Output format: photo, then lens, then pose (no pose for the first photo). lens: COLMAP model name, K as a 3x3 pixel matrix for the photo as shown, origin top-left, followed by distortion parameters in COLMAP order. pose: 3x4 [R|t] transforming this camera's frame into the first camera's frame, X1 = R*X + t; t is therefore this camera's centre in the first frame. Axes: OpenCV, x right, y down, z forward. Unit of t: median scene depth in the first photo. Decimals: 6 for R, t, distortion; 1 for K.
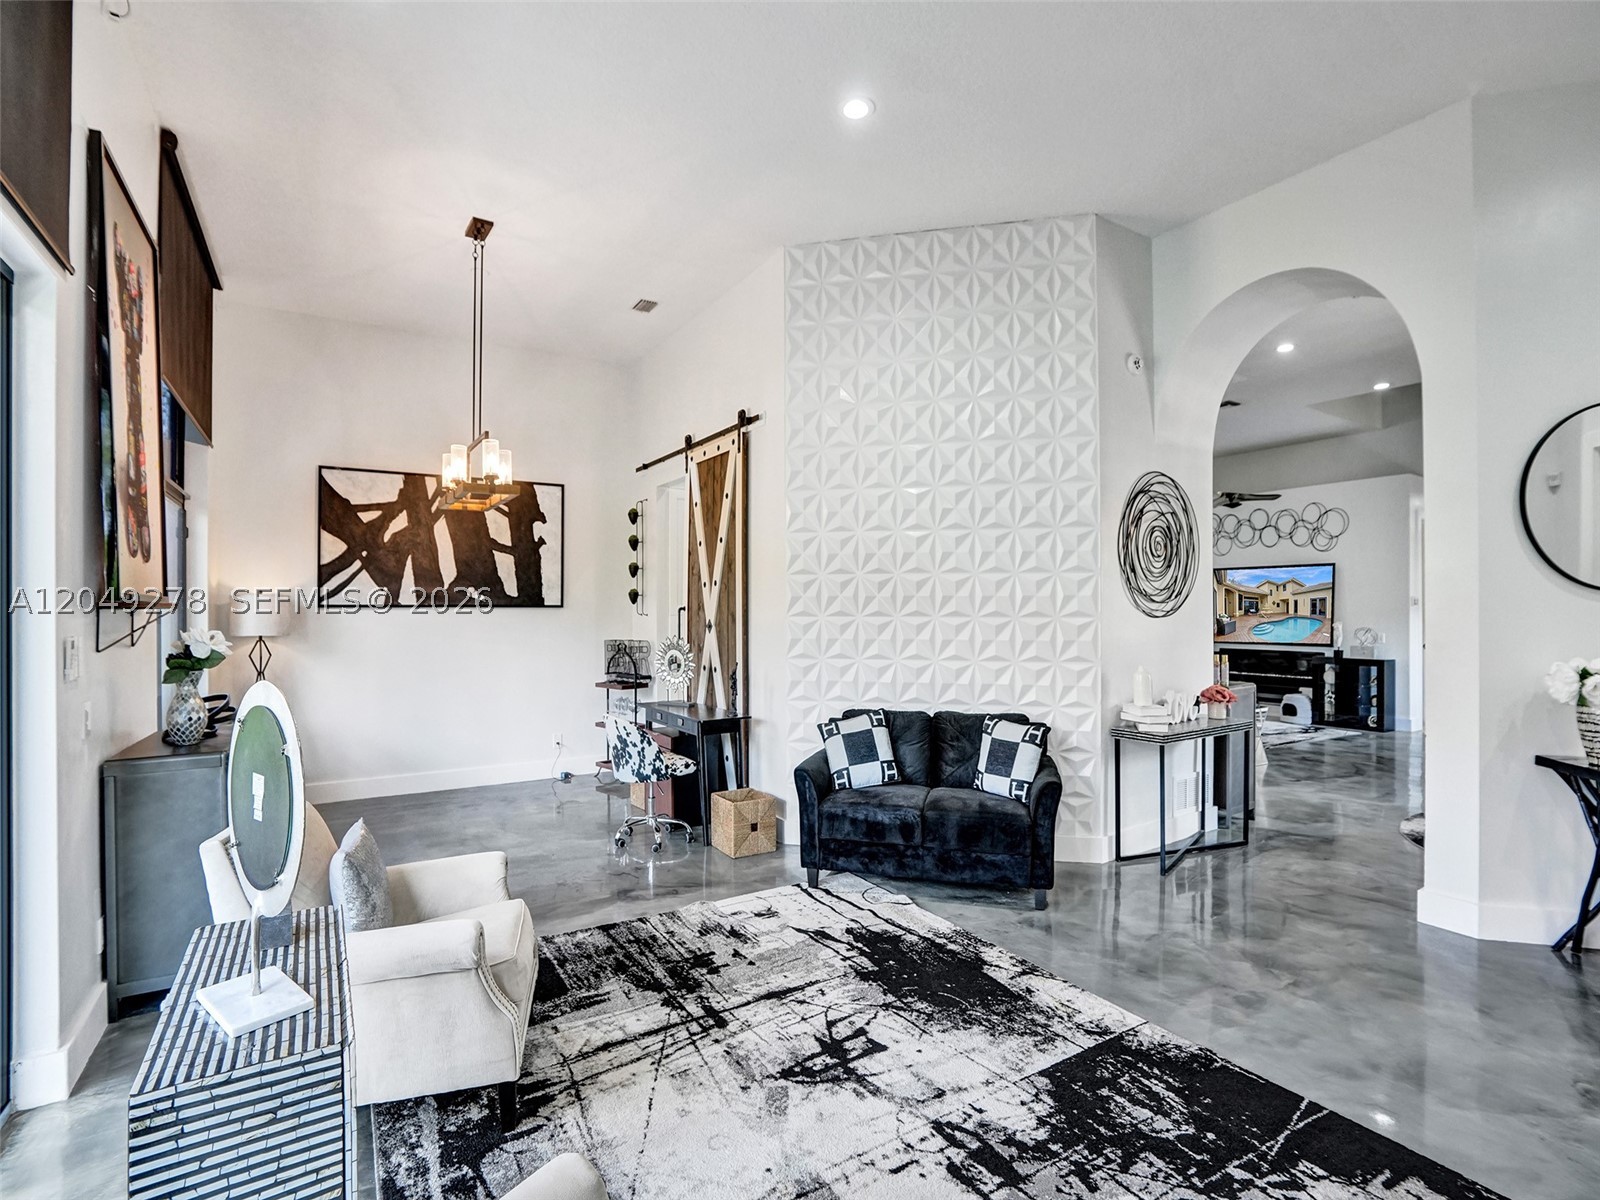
lens RADIAL K [[769.3, 0, 787.1], [0, 769.3, 605.8], [0, 0, 1]] dist [-0.070198, 0.023405]
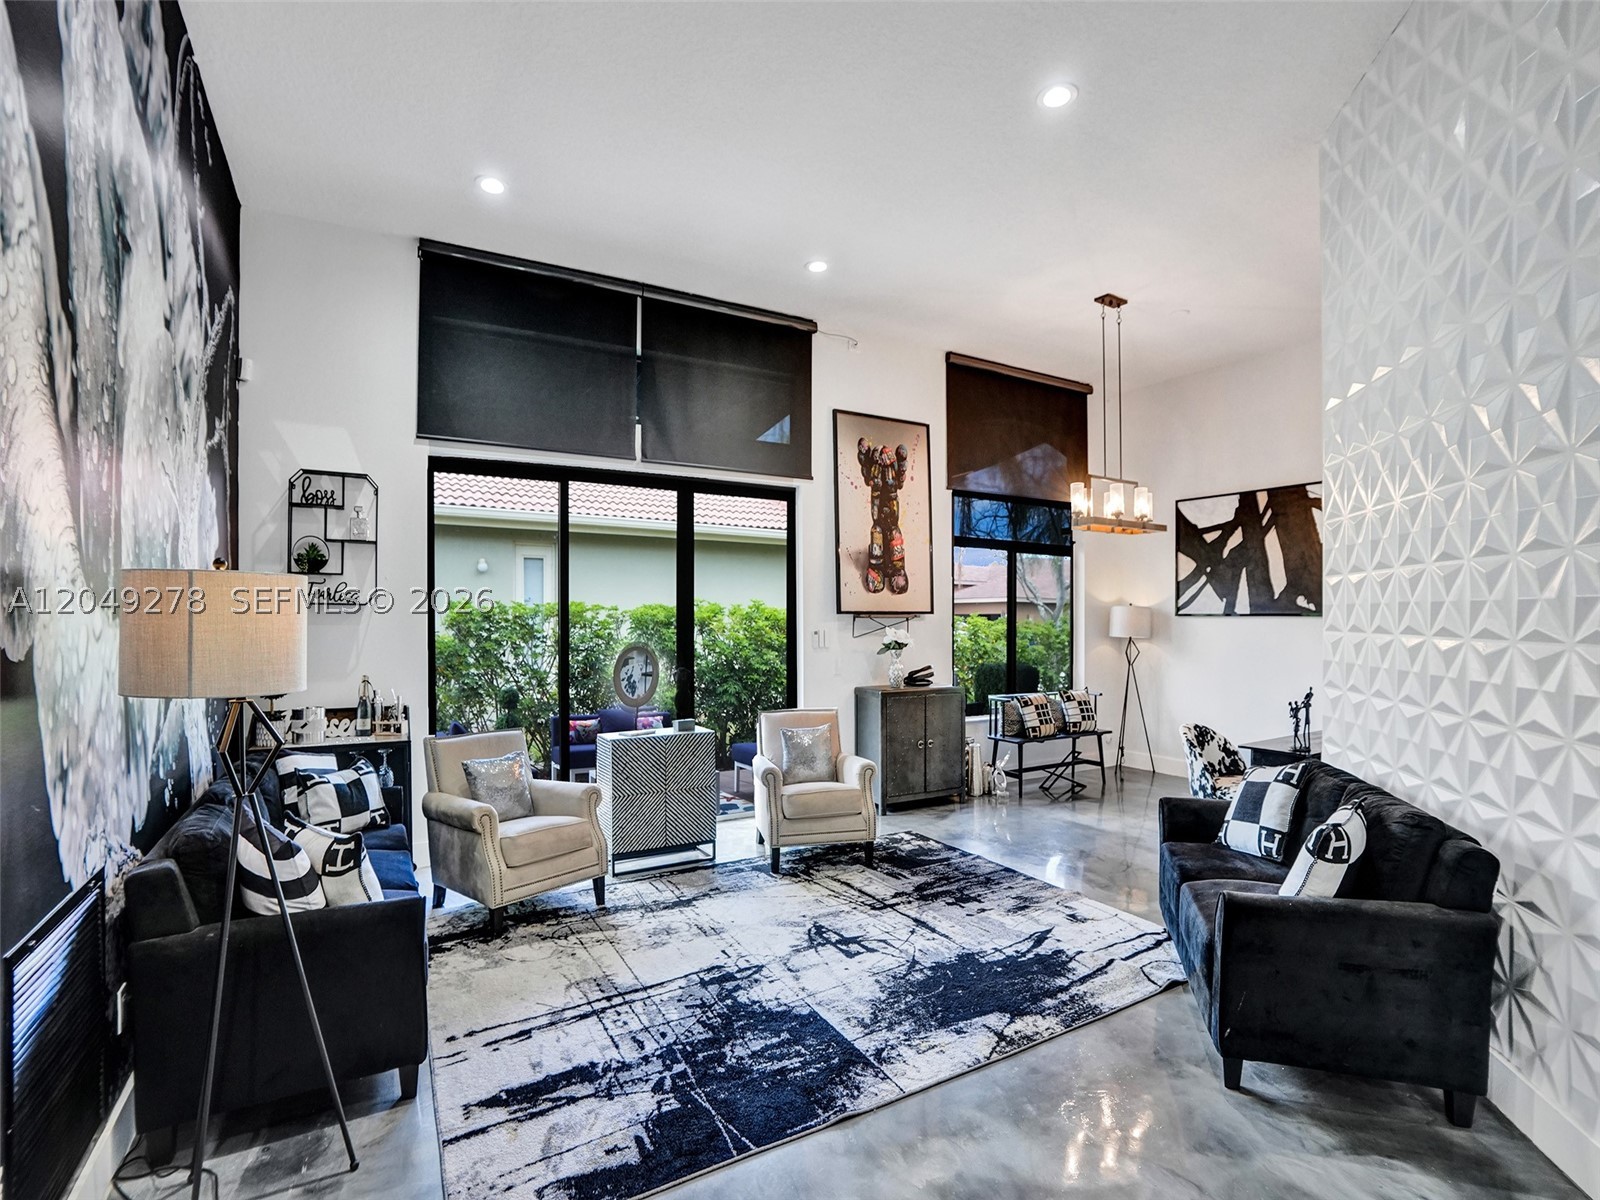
lens RADIAL K [[769.3, 0, 787.1], [0, 769.3, 605.8], [0, 0, 1]] dist [-0.070198, 0.023405]
pose [[-0.048432, -0.009314, -0.998783, 1.261807], [0.004682, 0.999943, -0.009552, -0.010939], [0.998815, -0.005139, -0.048386, 0.826262]]
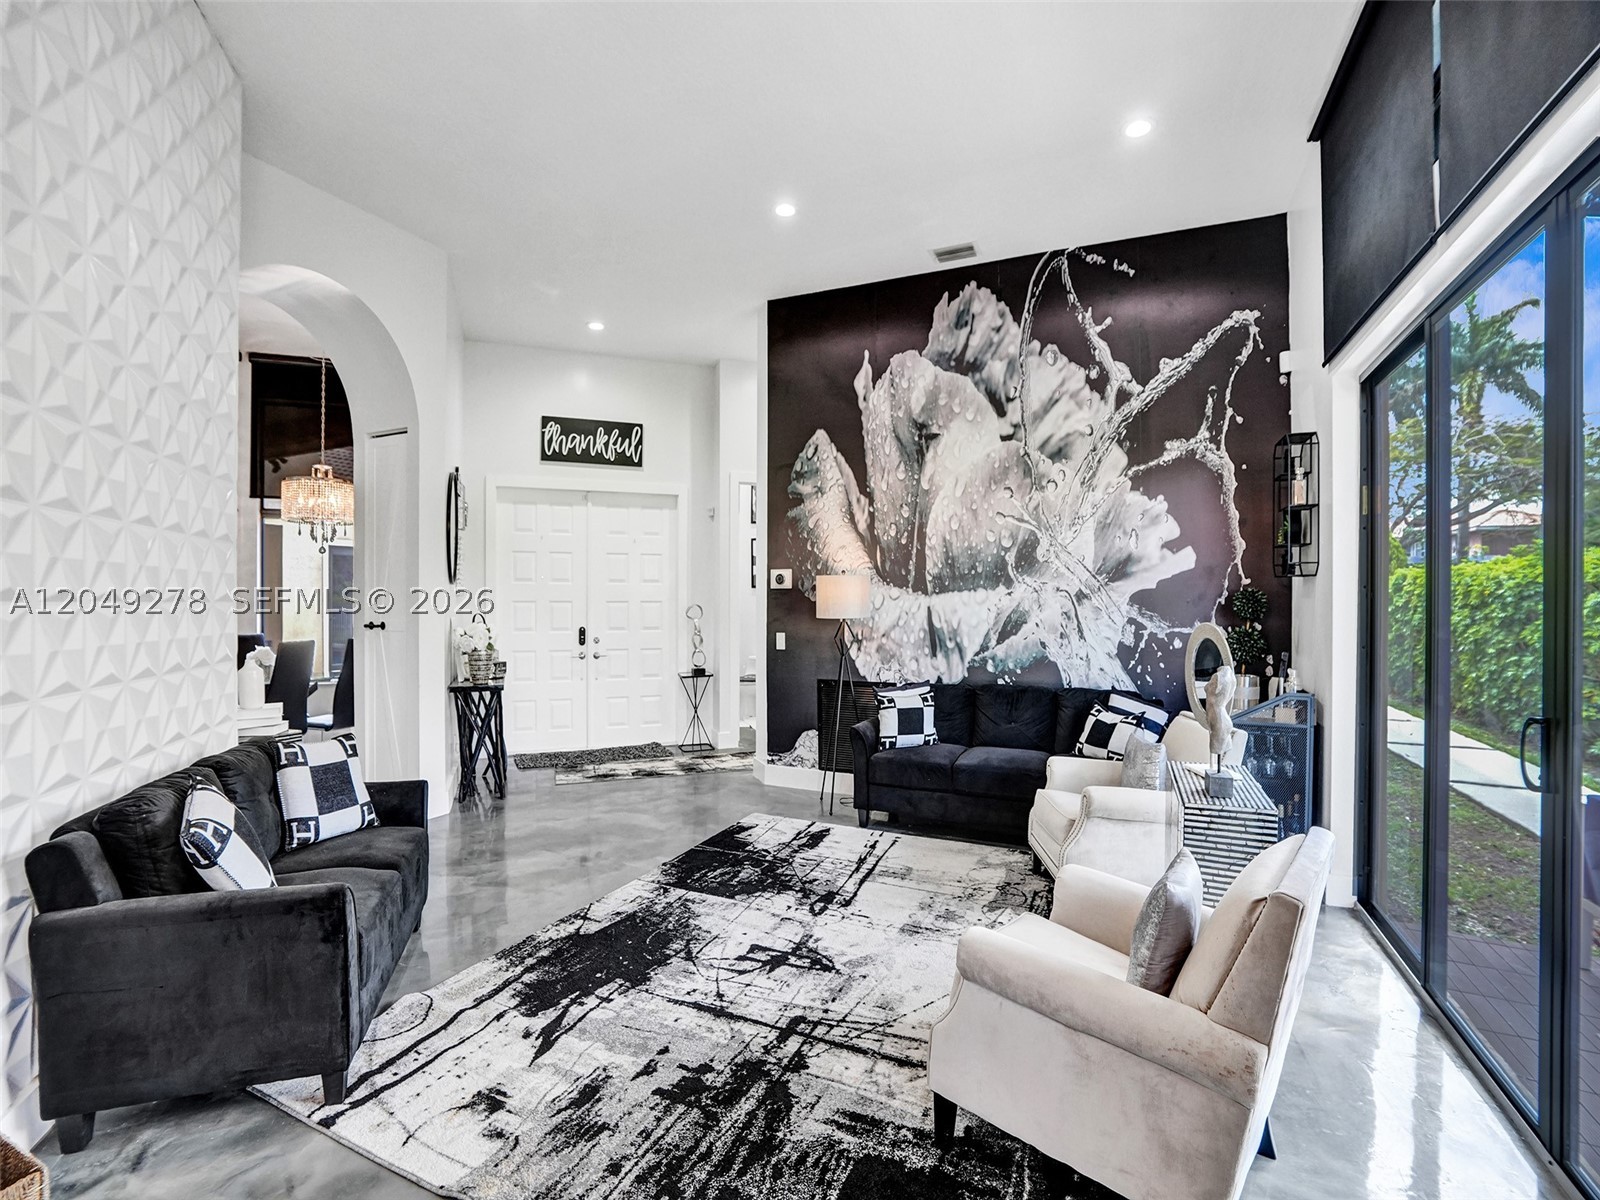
lens RADIAL K [[719.9, 0, 800.0], [0, 719.9, 600.0], [0, 0, 1]] dist [-0.059526, 0.020325]
pose [[-0.558393, 0.002545, 0.829572, -0.769775], [-0.002626, 0.999985, -0.004835, 0.018411], [-0.829572, -0.004878, -0.558378, 1.378971]]
